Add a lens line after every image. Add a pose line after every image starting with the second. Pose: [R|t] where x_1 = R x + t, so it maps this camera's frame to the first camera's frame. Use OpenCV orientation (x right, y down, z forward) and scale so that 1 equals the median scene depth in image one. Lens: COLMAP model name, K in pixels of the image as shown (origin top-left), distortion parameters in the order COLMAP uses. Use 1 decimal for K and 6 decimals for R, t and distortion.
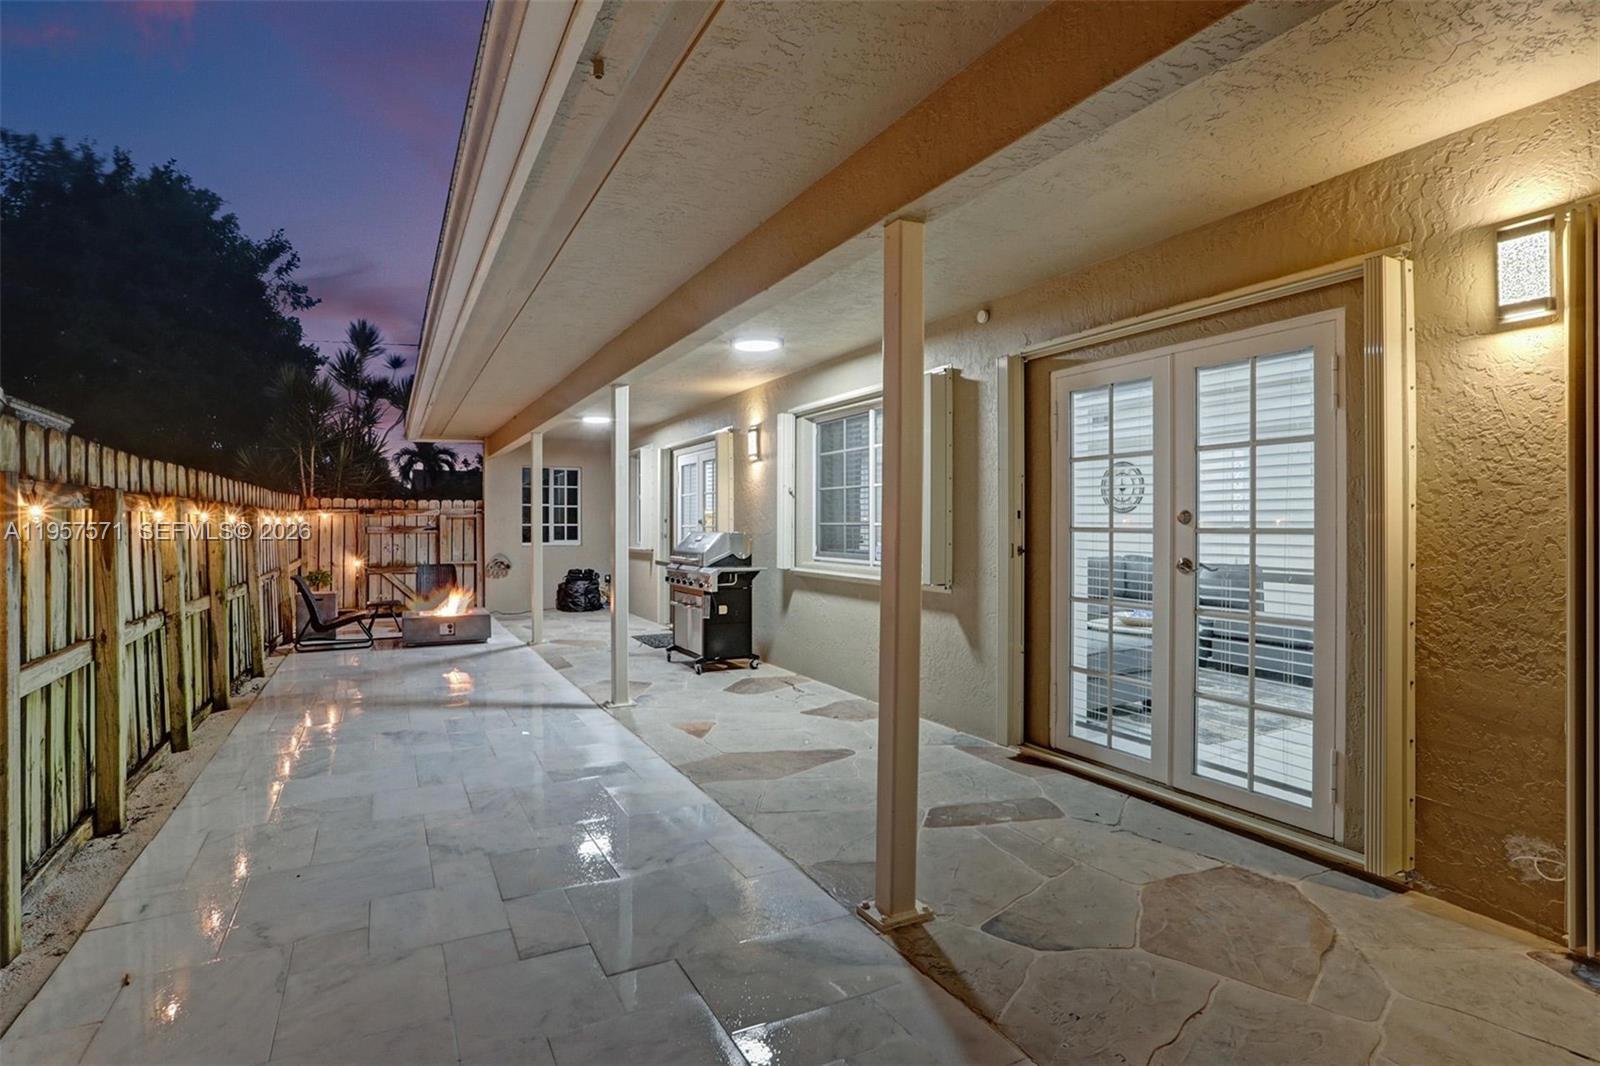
lens RADIAL K [[811.0, 0, 792.0], [0, 811.0, 527.1], [0, 0, 1]] dist [-0.032941, 0.000166]
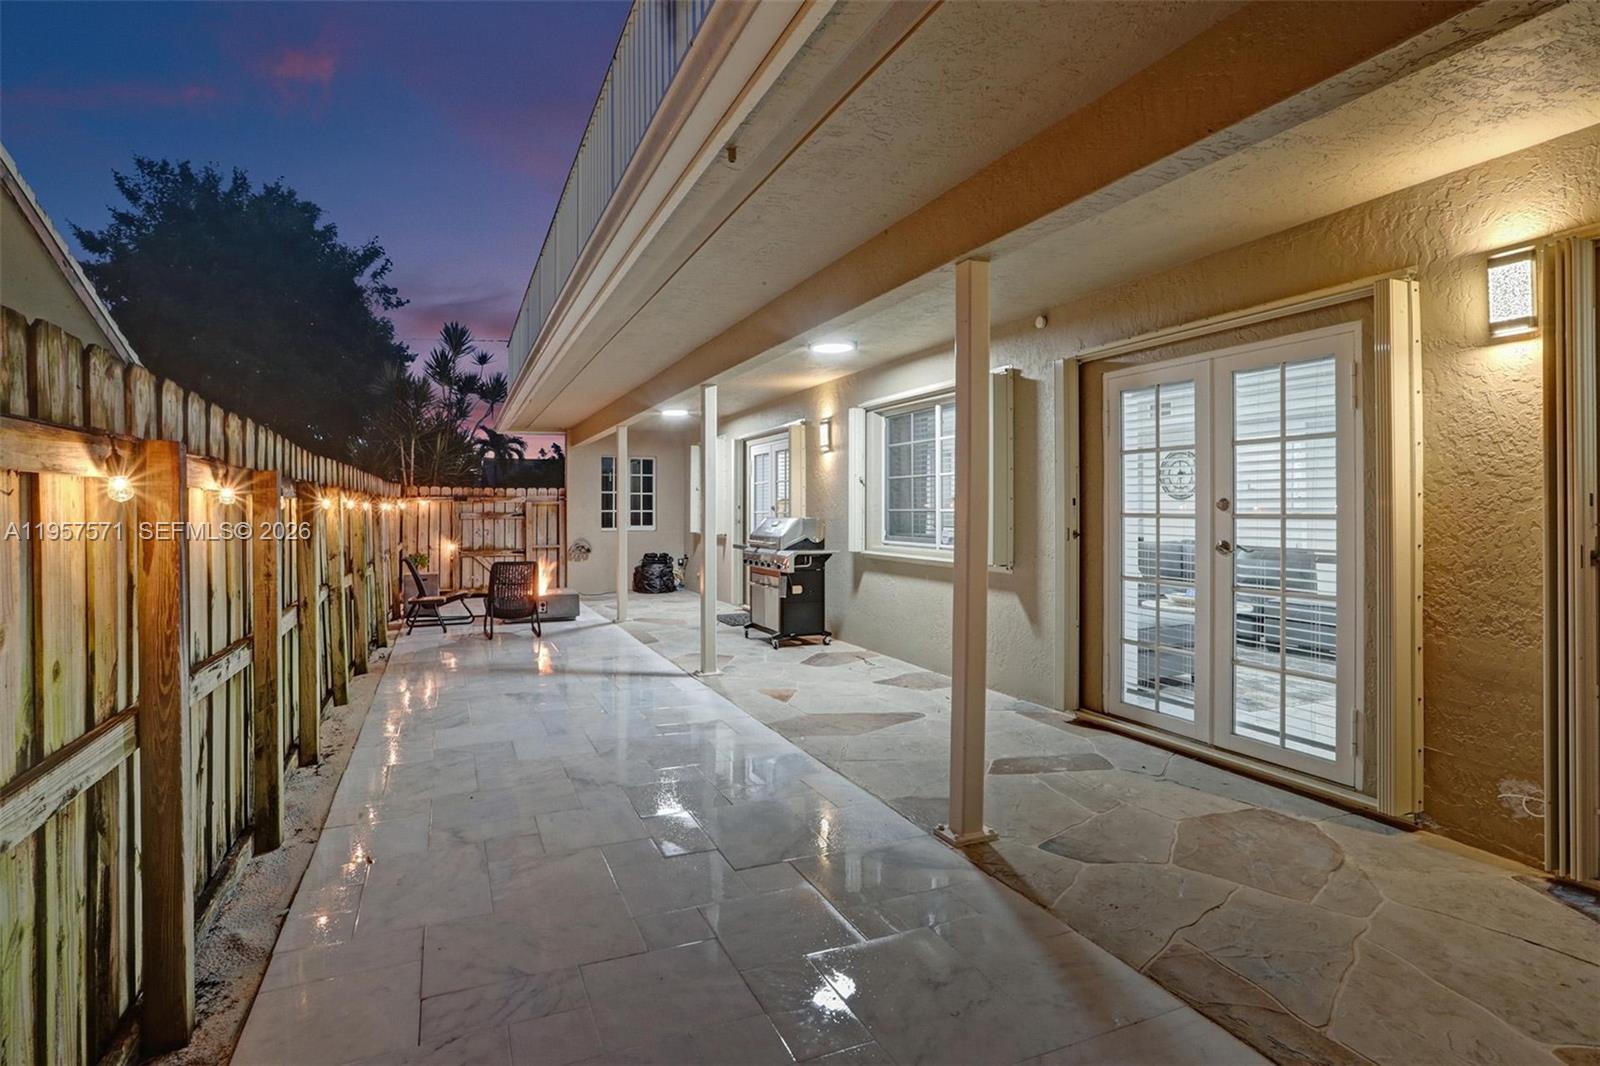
lens RADIAL K [[818.4, 0, 789.1], [0, 818.4, 507.2], [0, 0, 1]] dist [-0.033663, 0.001808]
pose [[0.997395, -0.000493, -0.072138, -0.028825], [-0.000051, 0.999972, -0.007531, 0.000279], [0.072140, 0.007515, 0.997366, -0.142652]]
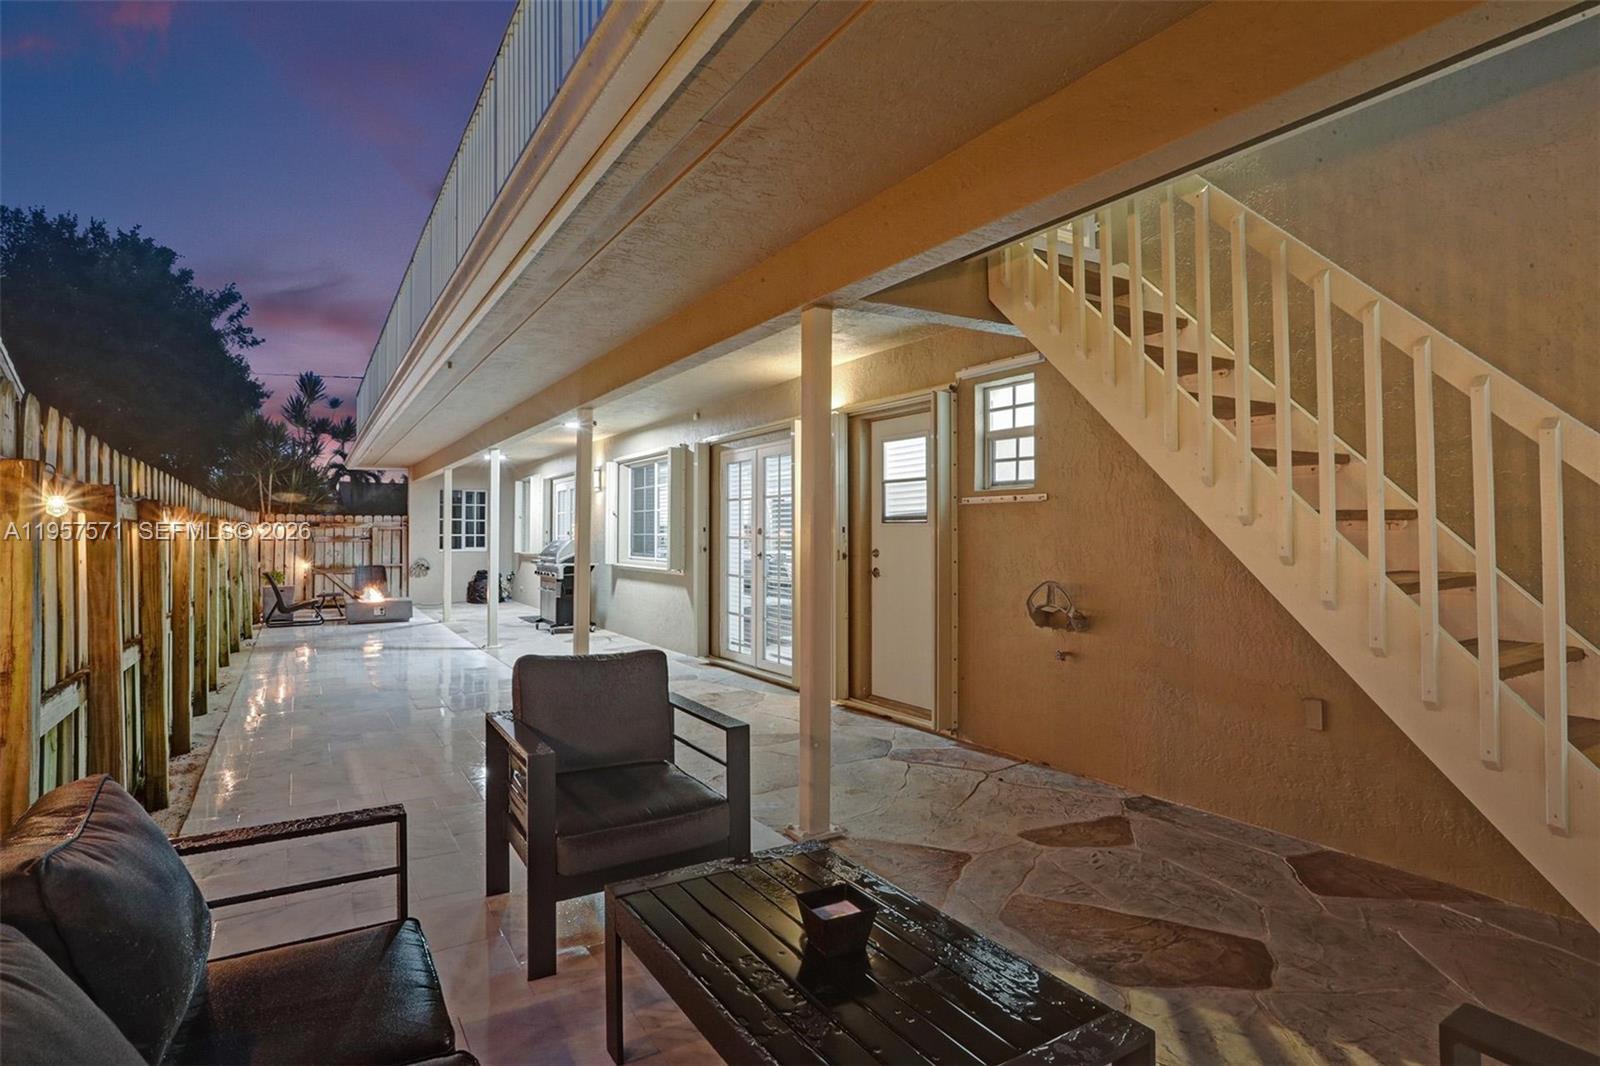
lens RADIAL K [[842.0, 0, 784.3], [0, 842.0, 521.8], [0, 0, 1]] dist [-0.020520, 0.002469]
pose [[0.998481, 0.000861, 0.055089, 0.356466], [0.000156, 0.999830, -0.018448, 0.001876], [-0.055095, 0.018428, 0.998311, -0.914897]]
